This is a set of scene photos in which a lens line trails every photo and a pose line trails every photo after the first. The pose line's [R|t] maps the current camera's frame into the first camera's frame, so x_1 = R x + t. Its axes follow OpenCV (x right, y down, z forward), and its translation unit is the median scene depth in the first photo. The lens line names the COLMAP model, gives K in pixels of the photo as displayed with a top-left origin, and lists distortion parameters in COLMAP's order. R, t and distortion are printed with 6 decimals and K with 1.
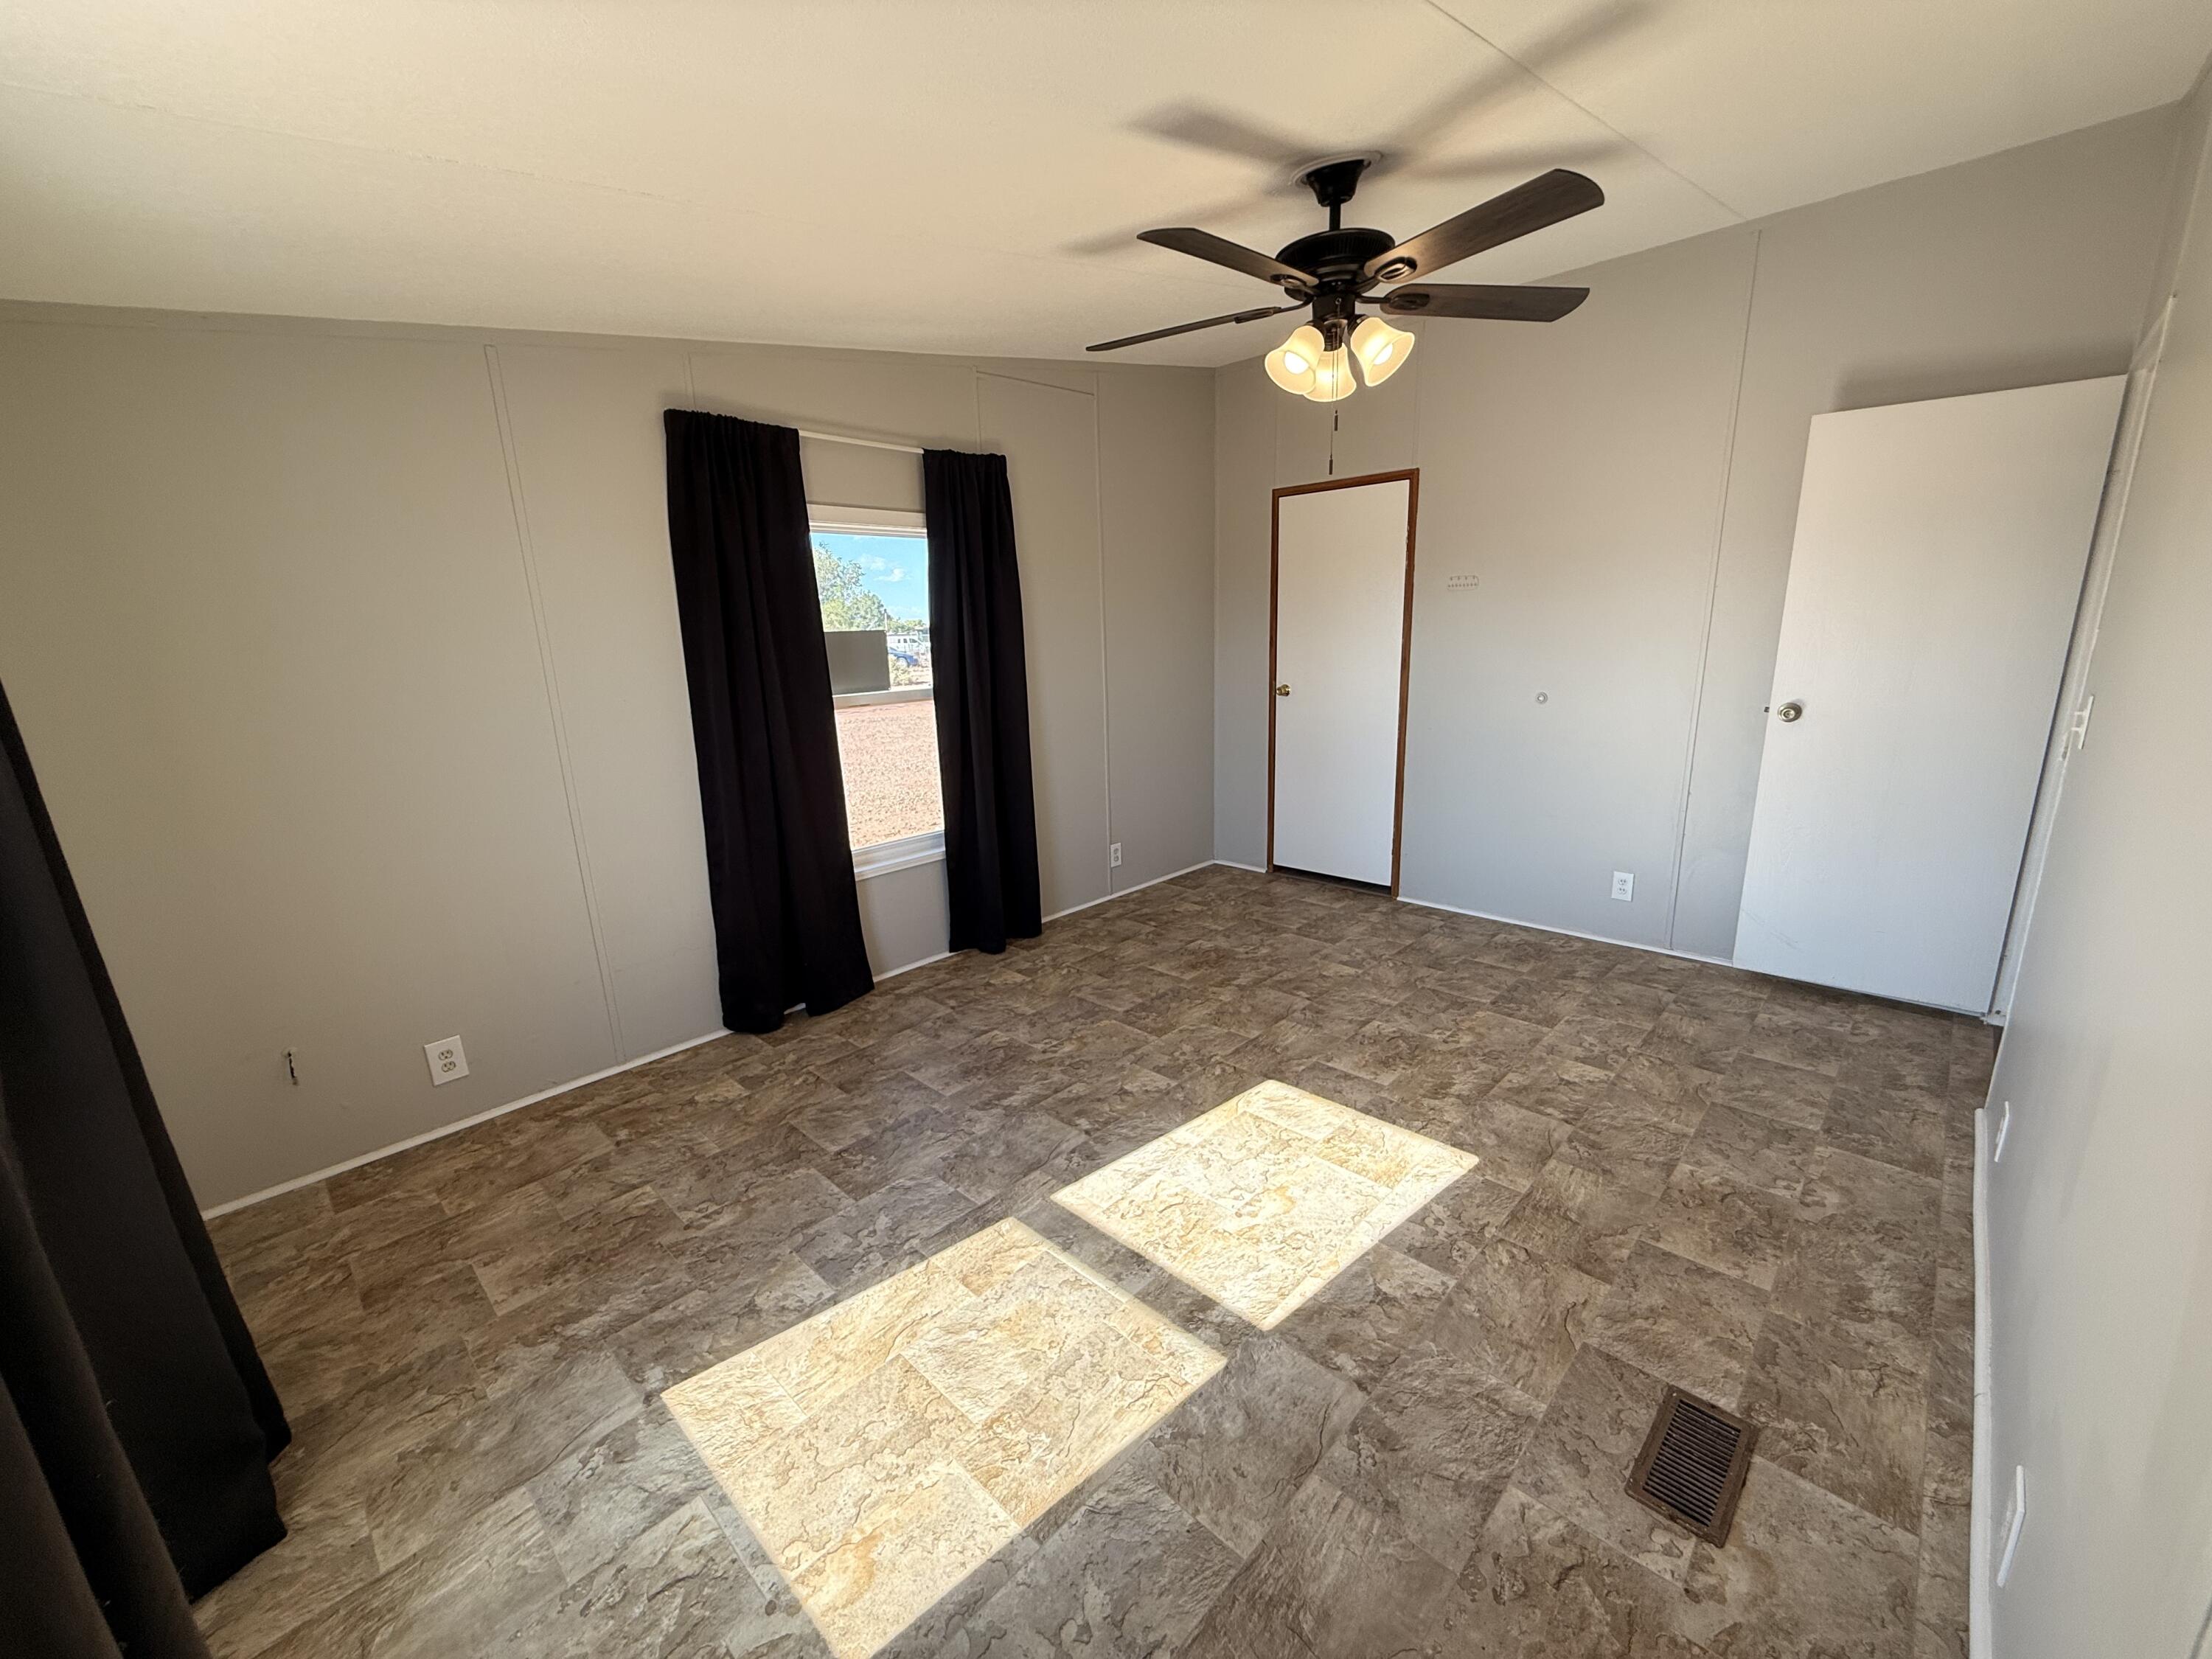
lens RADIAL K [[881.6, 0, 1102.3], [0, 881.6, 827.5], [0, 0, 1]] dist [0.000114, 0.001342]
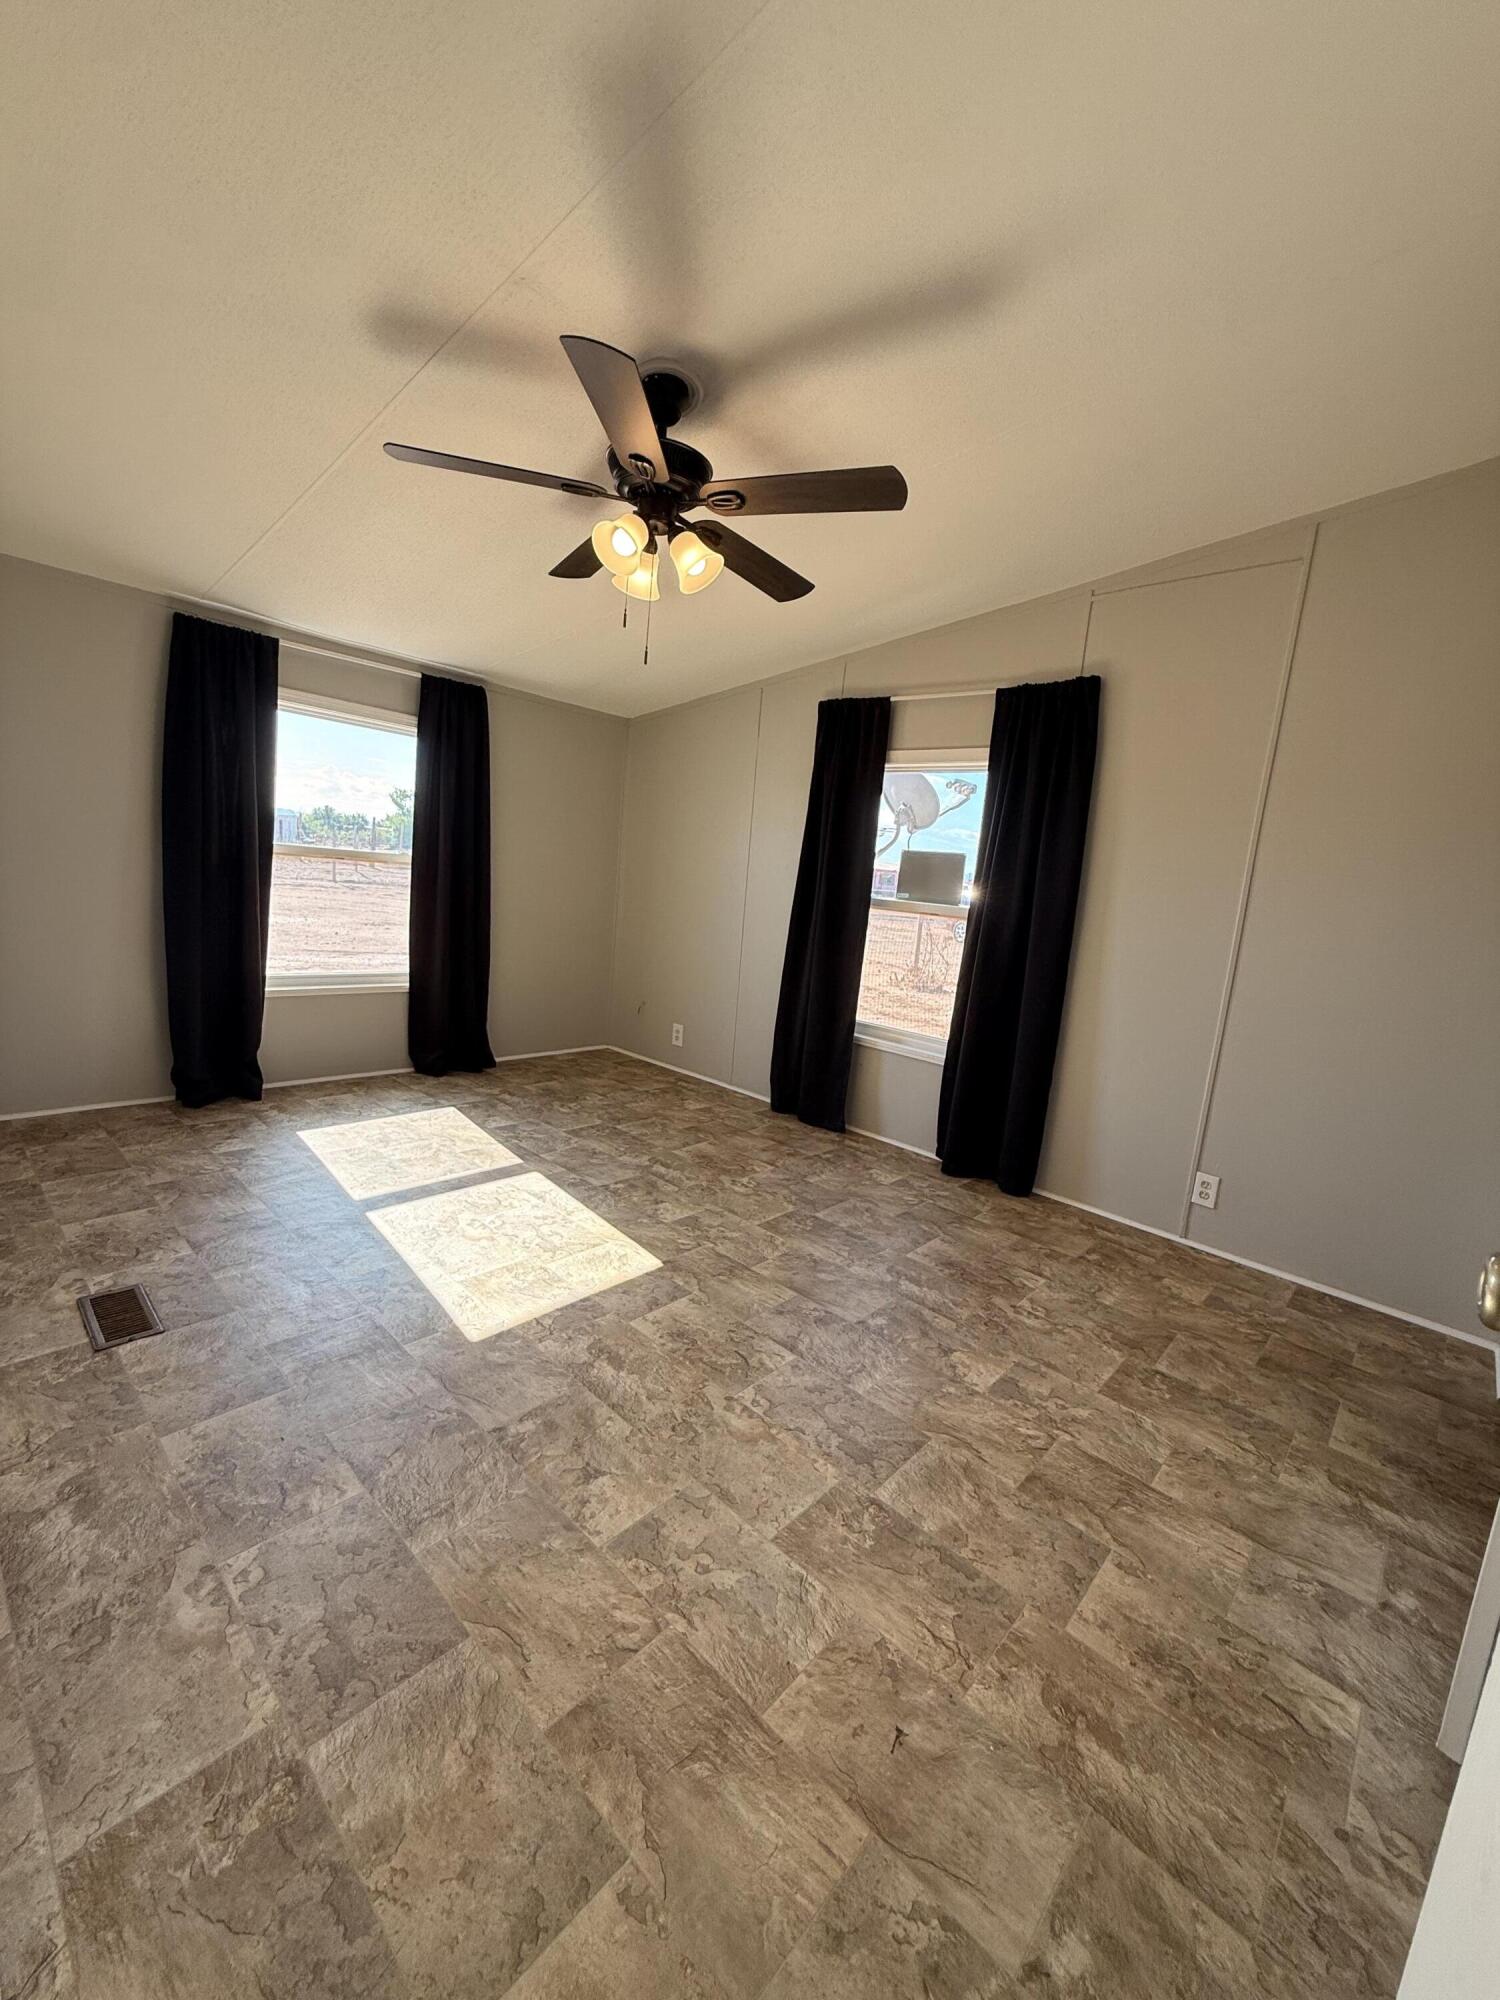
lens RADIAL K [[797.1, 0, 753.5], [0, 797.1, 999.1], [0, 0, 1]] dist [0.000114, 0.001342]
pose [[0.025715, 0.190086, -0.981431, 1.141436], [-0.314924, 0.933307, 0.172514, -0.204577], [0.948769, 0.304640, 0.083862, 1.037104]]
